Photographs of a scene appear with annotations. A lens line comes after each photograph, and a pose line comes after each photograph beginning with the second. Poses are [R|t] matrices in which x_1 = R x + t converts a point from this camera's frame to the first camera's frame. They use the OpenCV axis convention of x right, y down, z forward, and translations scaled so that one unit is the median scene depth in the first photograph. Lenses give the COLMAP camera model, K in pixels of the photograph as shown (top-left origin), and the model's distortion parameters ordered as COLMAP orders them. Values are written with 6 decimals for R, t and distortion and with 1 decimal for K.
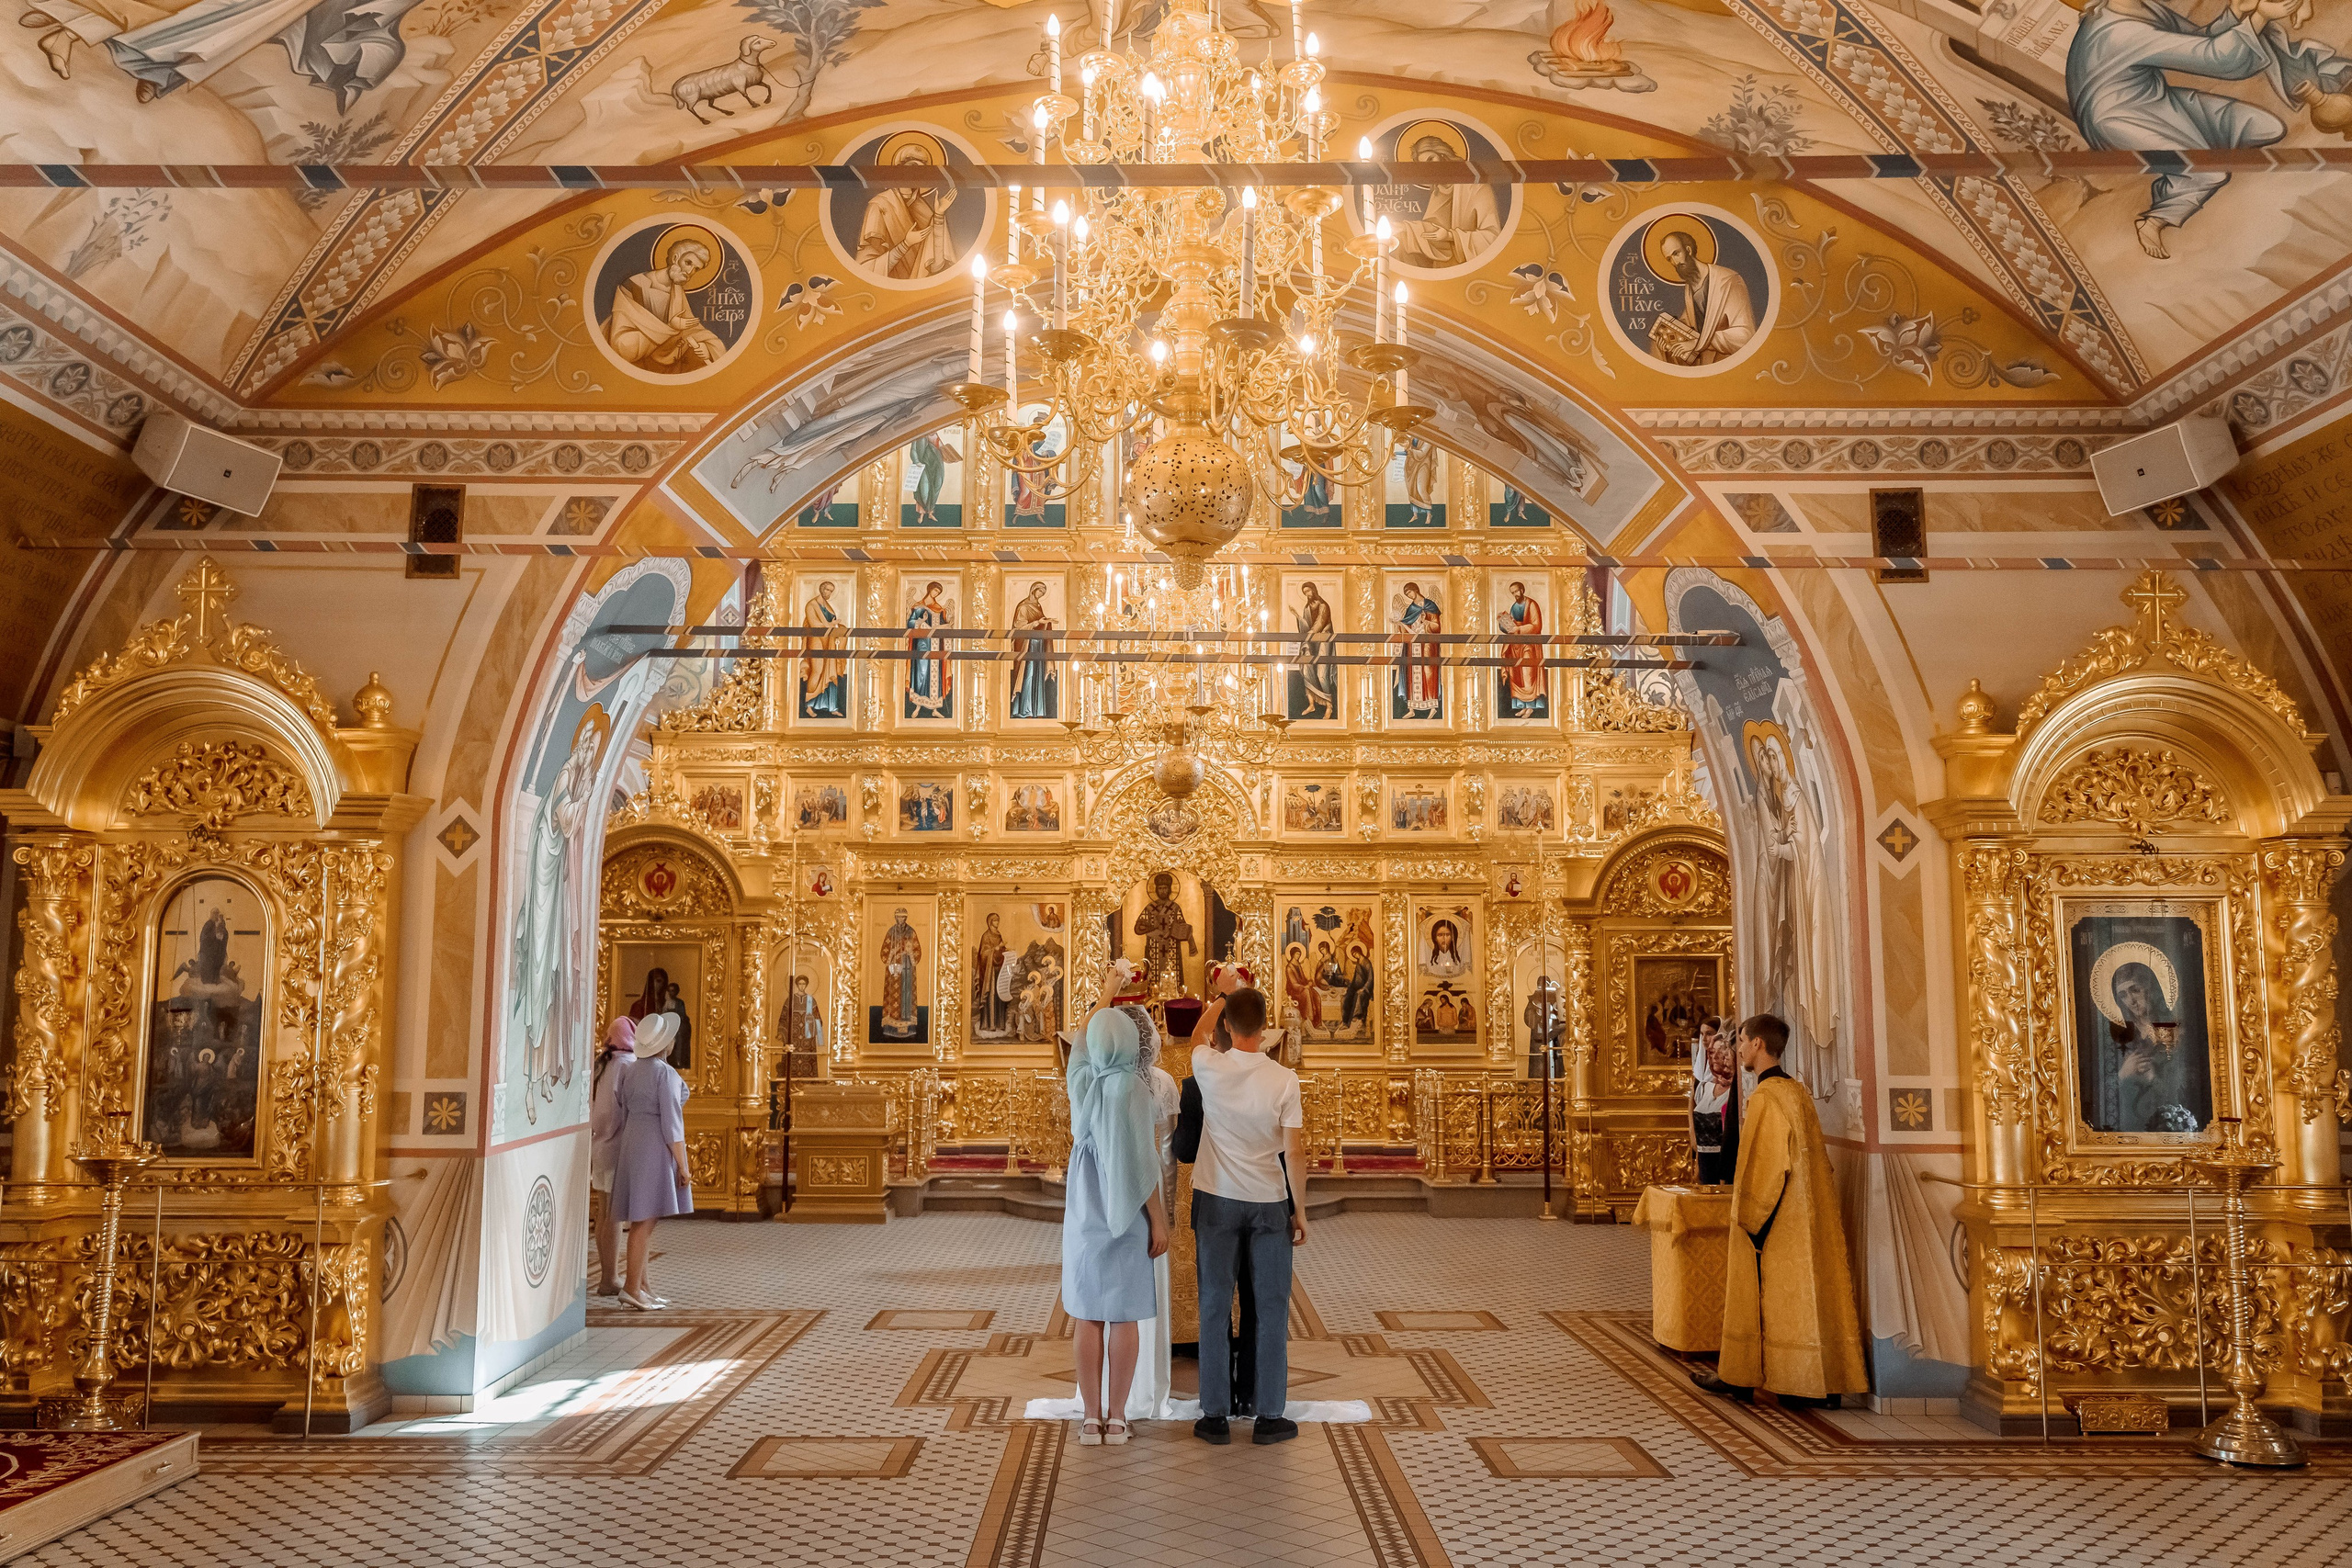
lens RADIAL K [[1897.5, 0, 1173.7], [0, 1897.5, 788.9], [0, 0, 1]] dist [0.003945, 0.001887]
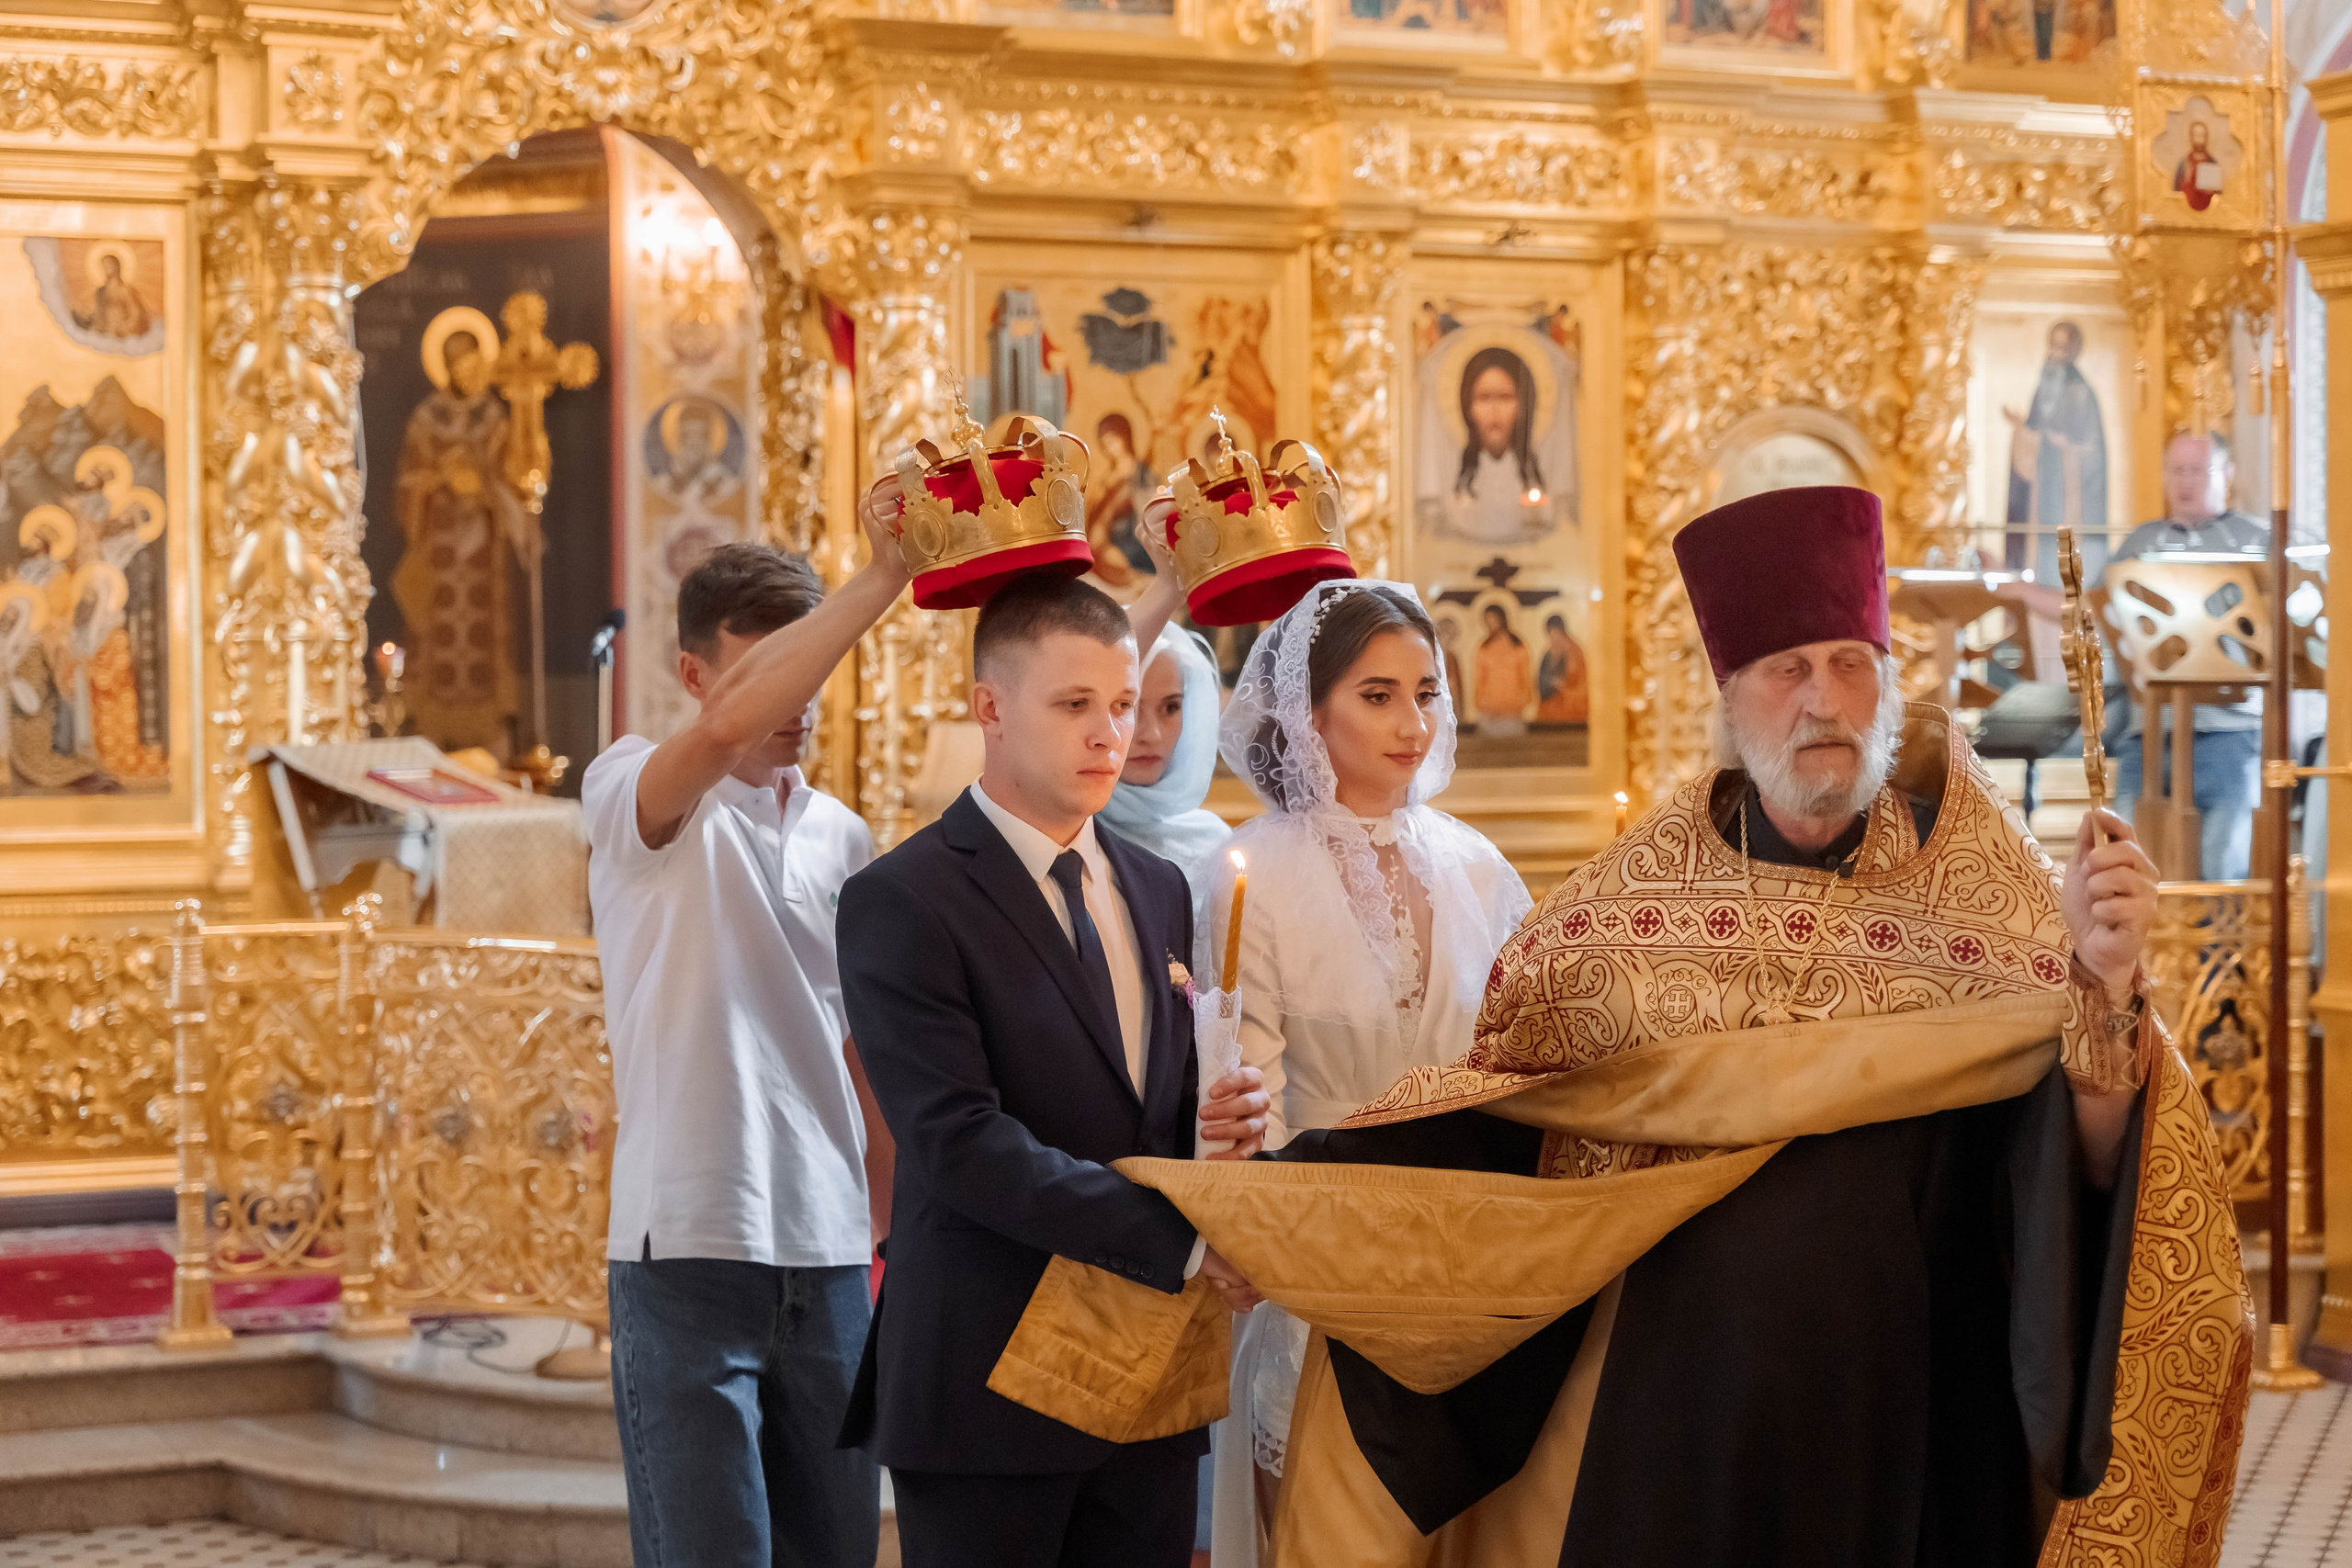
lens RADIAL K [[4105.3, 0, 1176.3], [0, 4105.3, 785.8], [0, 0, 1]] dist [0.022424, 0.000000]
pose [[0.913119, -0.017475, 0.407318, -0.159068], [-0.036836, 0.991458, 0.125115, 0.059031], [-0.406026, -0.129249, 0.904676, 0.444503]]
